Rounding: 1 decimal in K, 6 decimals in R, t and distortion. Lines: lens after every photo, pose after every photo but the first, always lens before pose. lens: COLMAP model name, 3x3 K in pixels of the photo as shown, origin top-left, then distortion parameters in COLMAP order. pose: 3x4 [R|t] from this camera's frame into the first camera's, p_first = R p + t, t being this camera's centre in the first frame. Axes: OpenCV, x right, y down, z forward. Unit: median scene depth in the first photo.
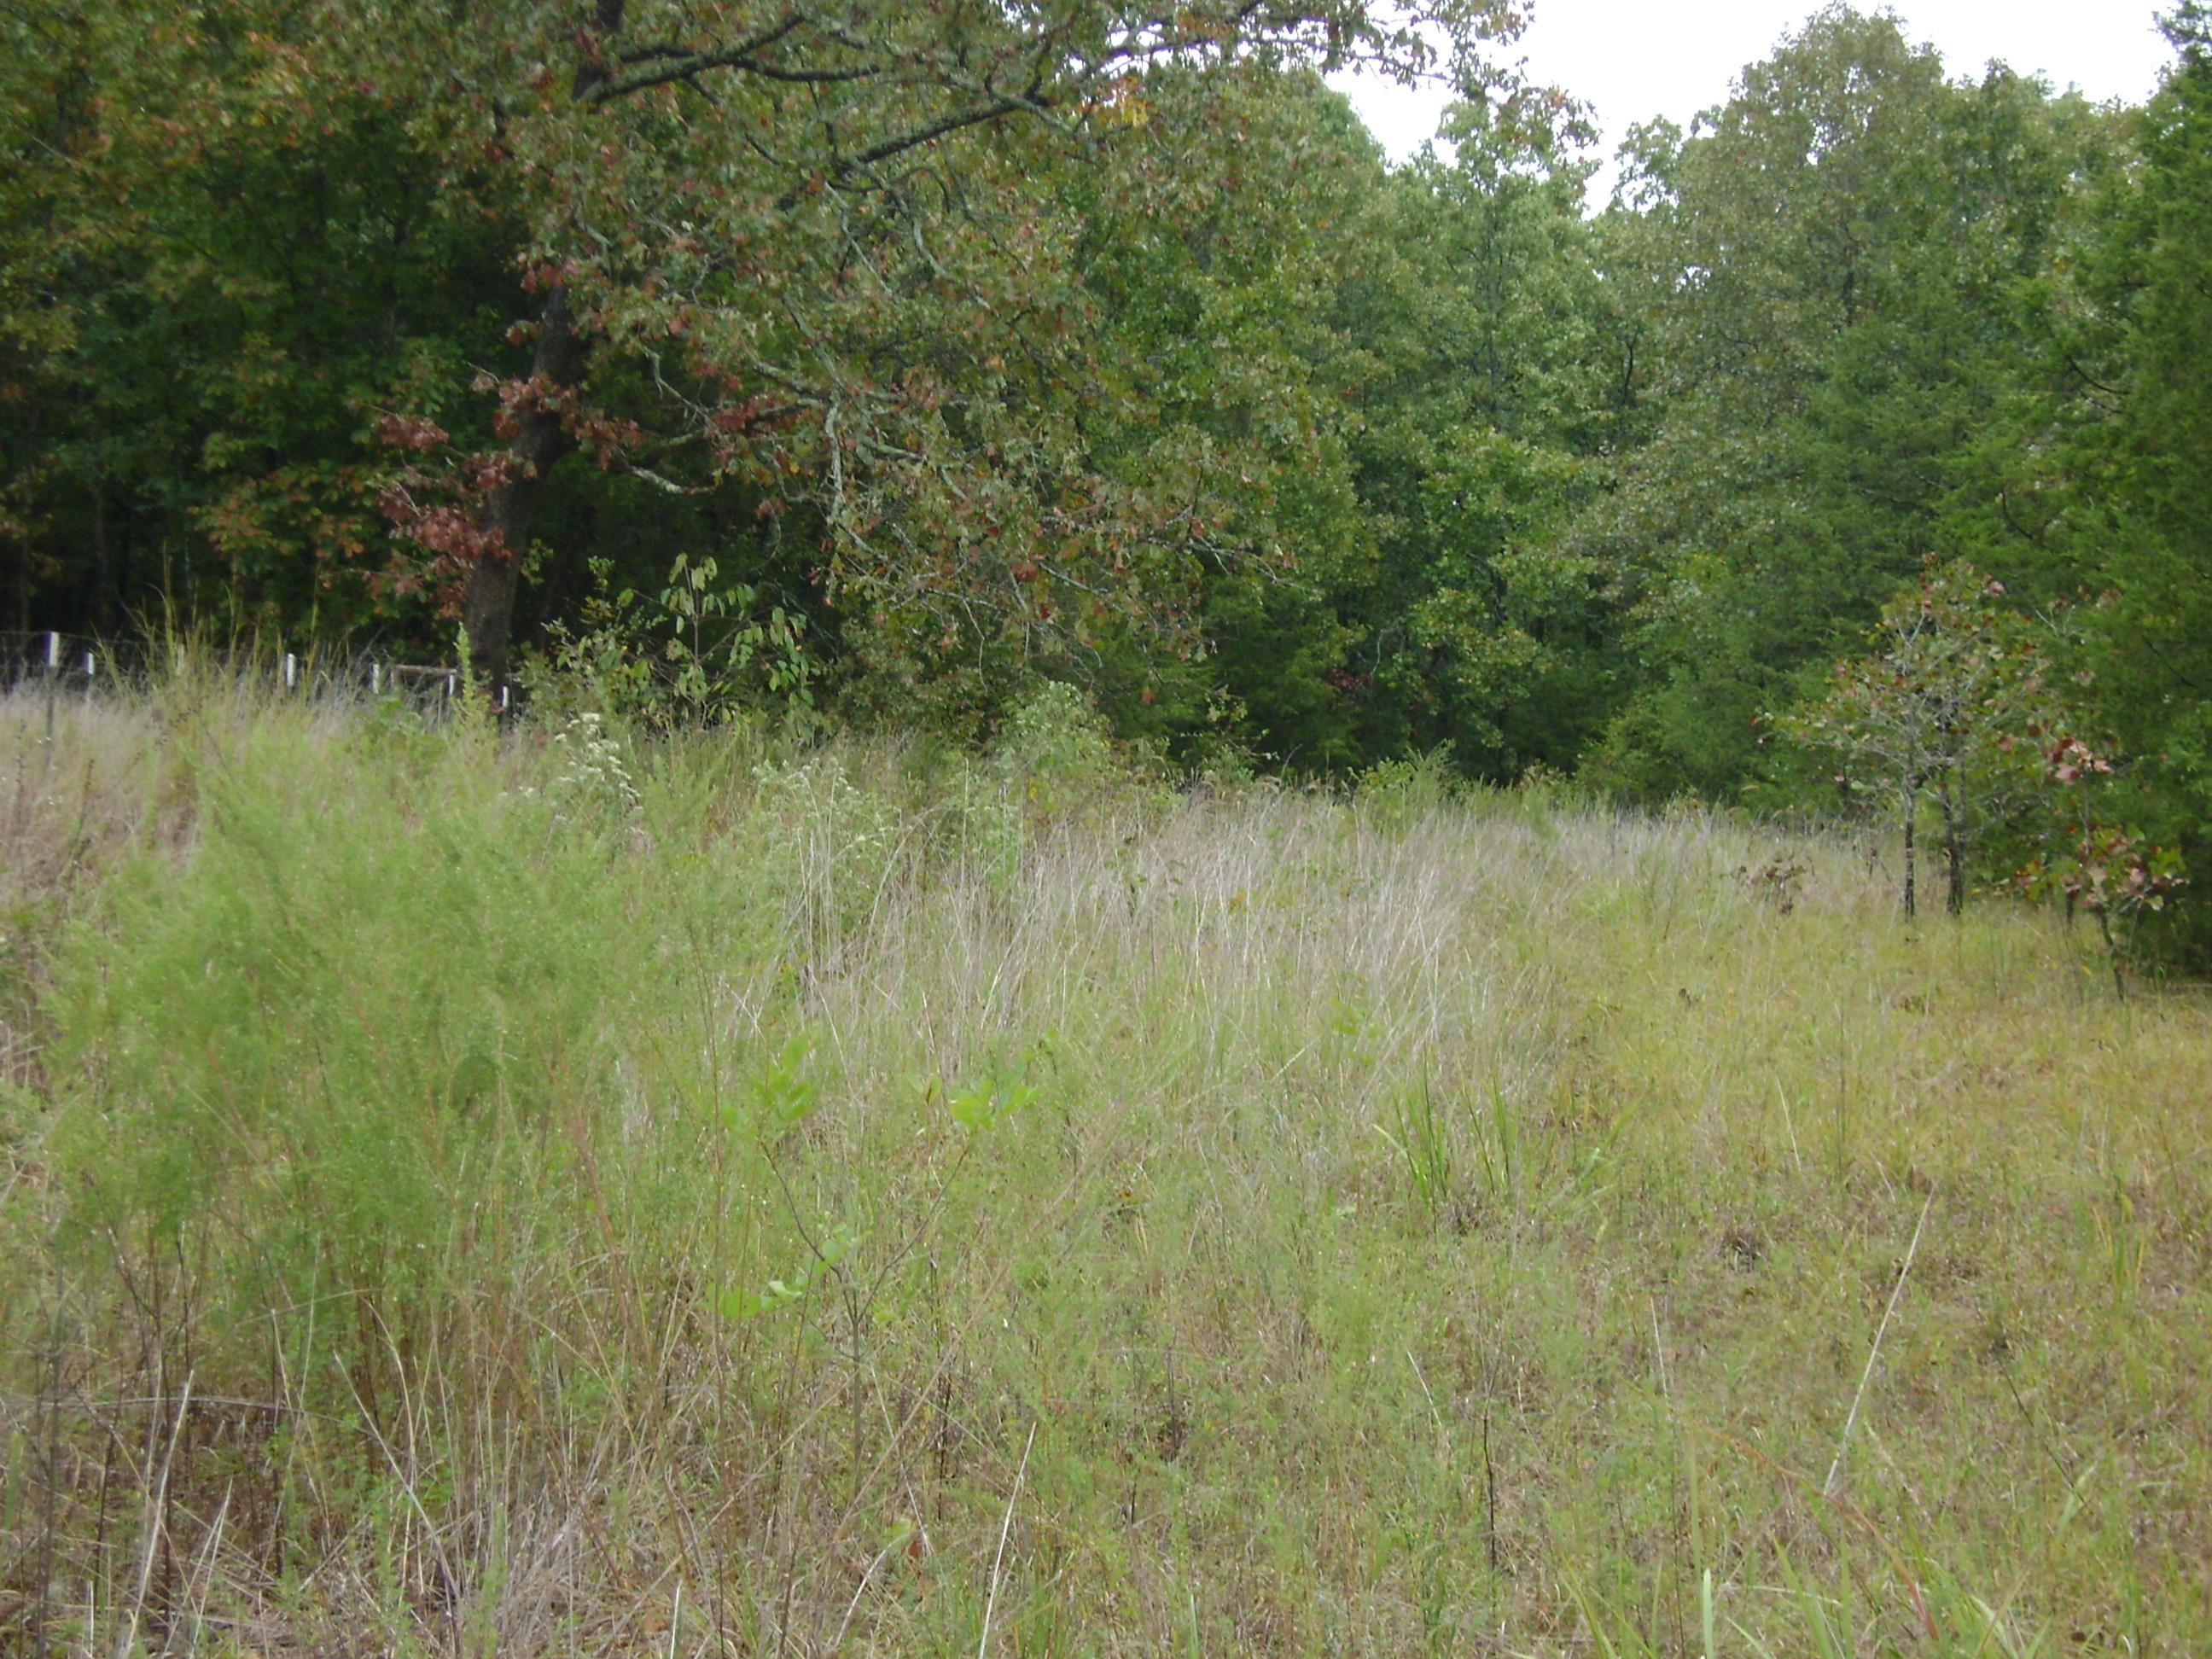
lens RADIAL K [[4953.8, 0, 1105.9], [0, 4953.8, 829.6], [0, 0, 1]] dist [0.063377, 0.000000]
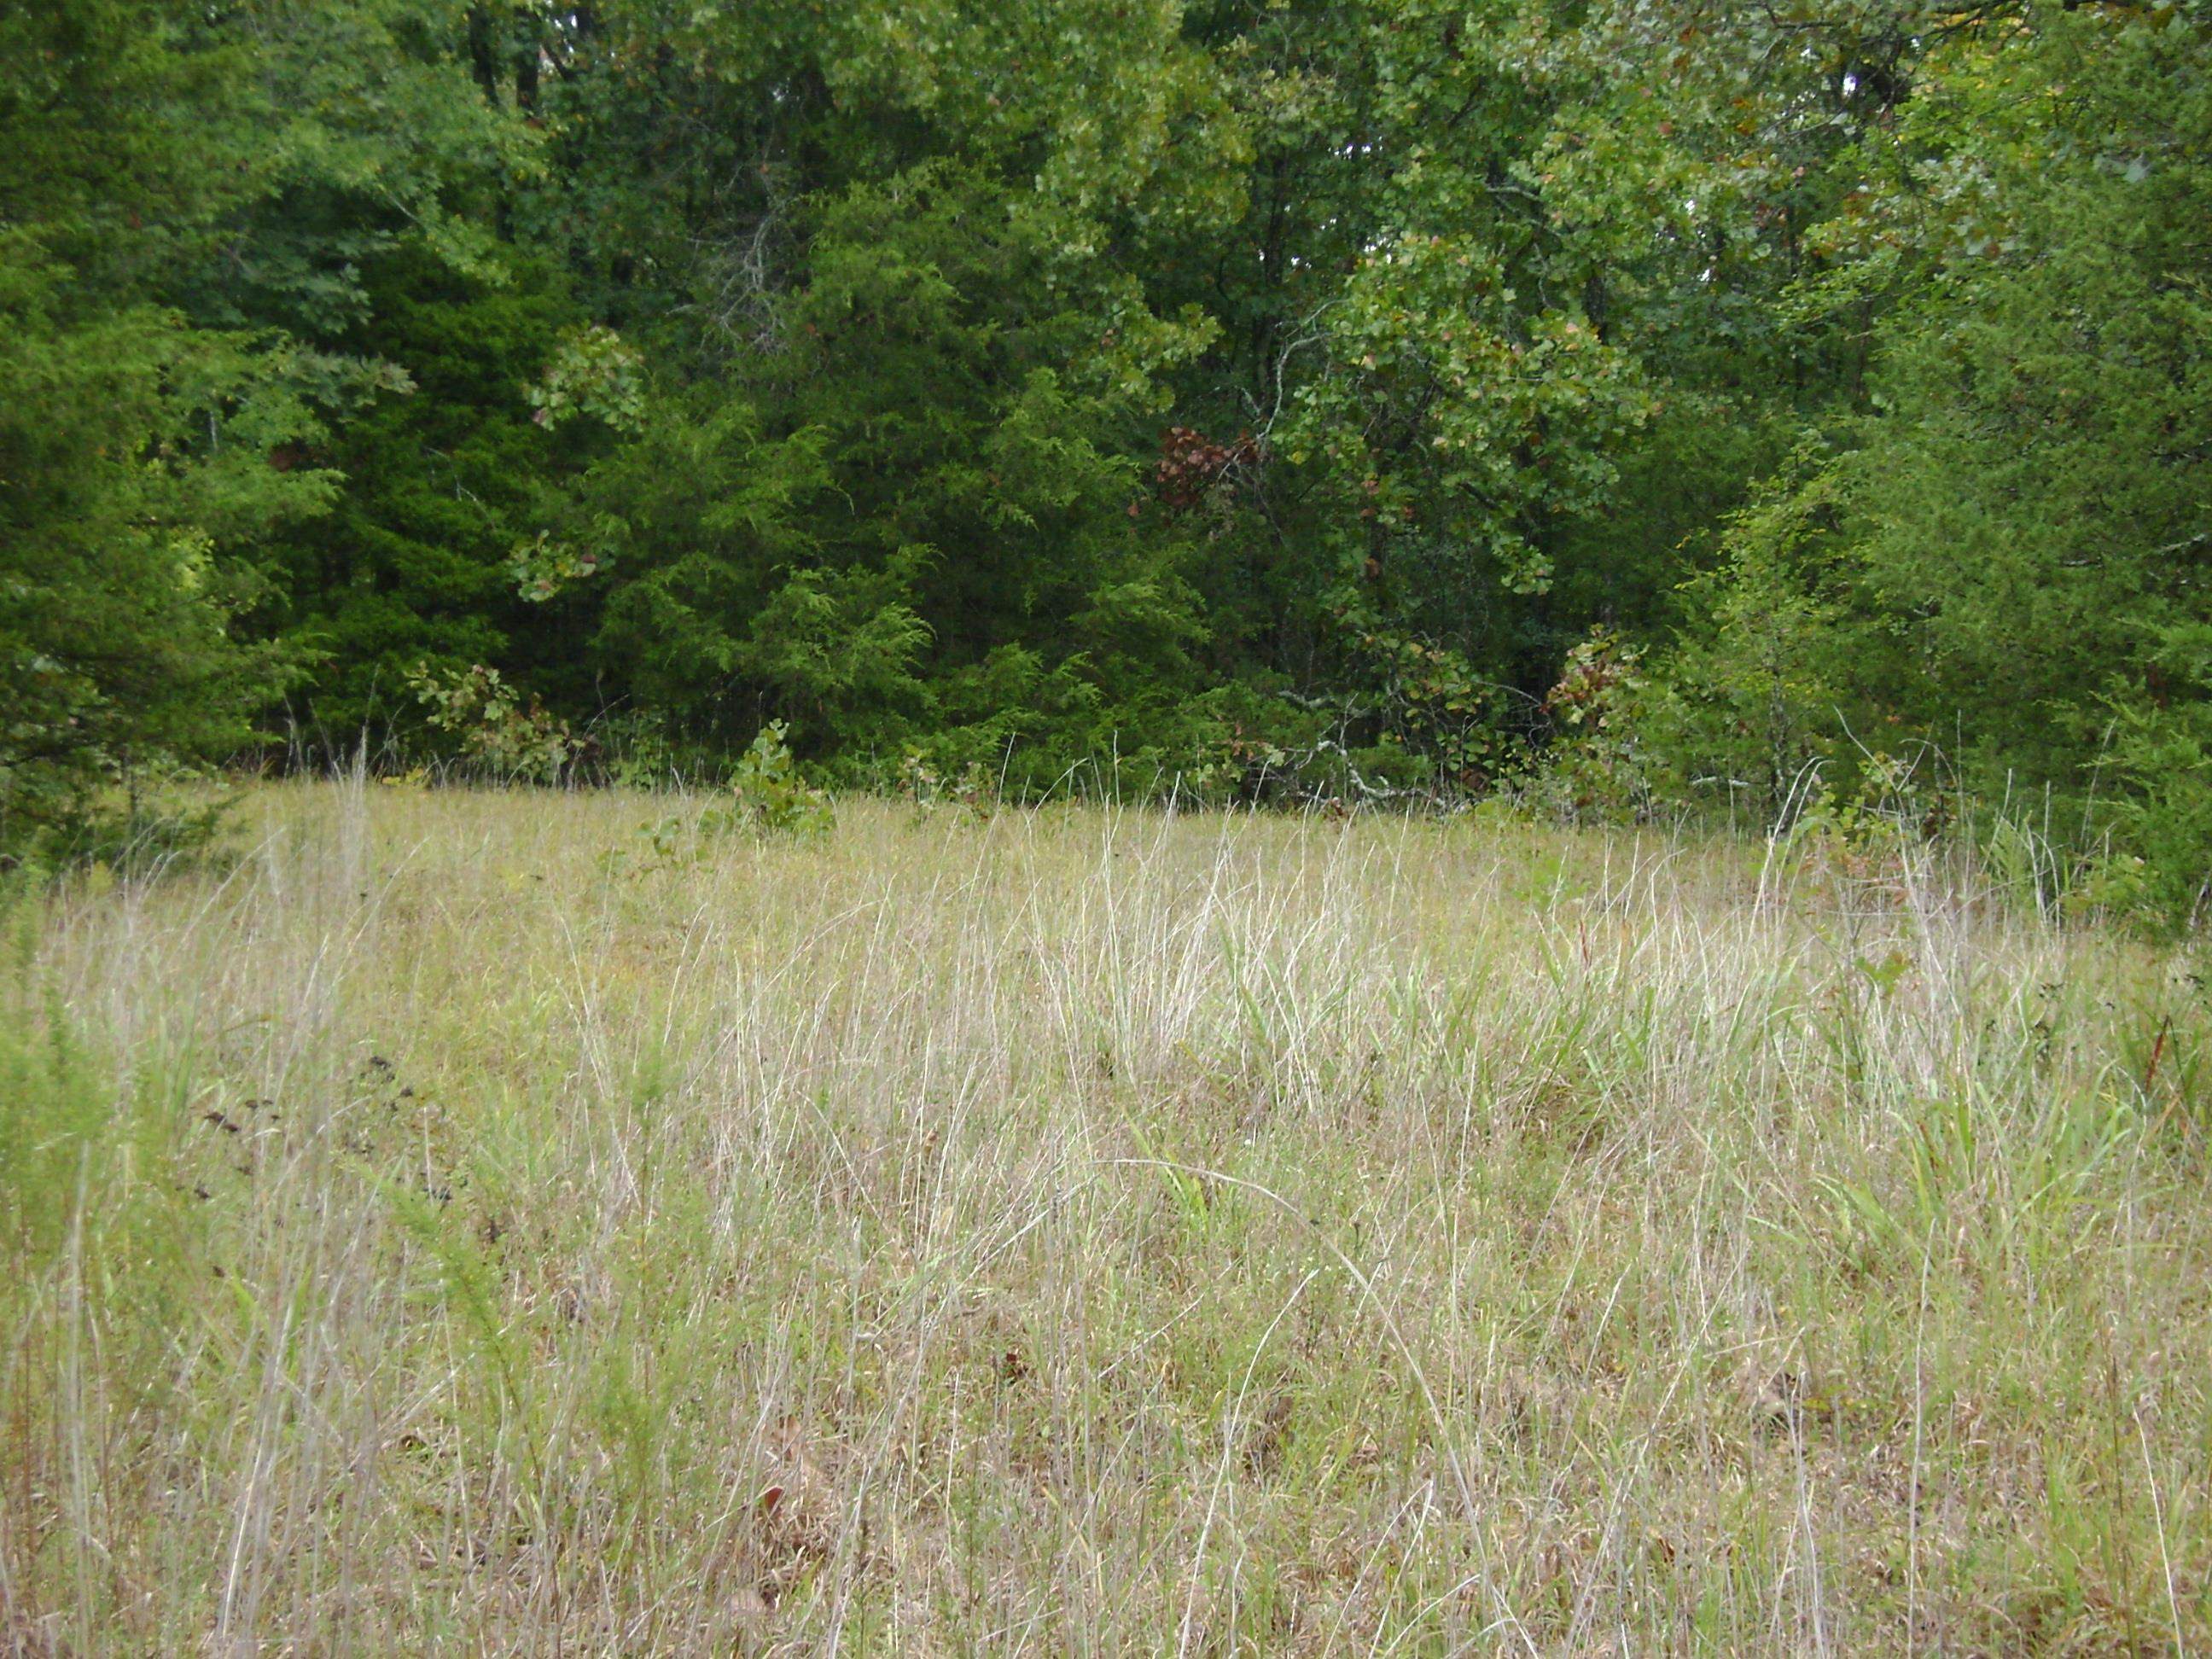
lens RADIAL K [[4953.8, 0, 1106.0], [0, 4953.8, 828.8], [0, 0, 1]] dist [0.063377, 0.000000]
pose [[0.997546, -0.008842, -0.069452, 0.071751], [0.010799, 0.999553, 0.027863, -0.008791], [0.069175, -0.028545, 0.997196, 0.564222]]
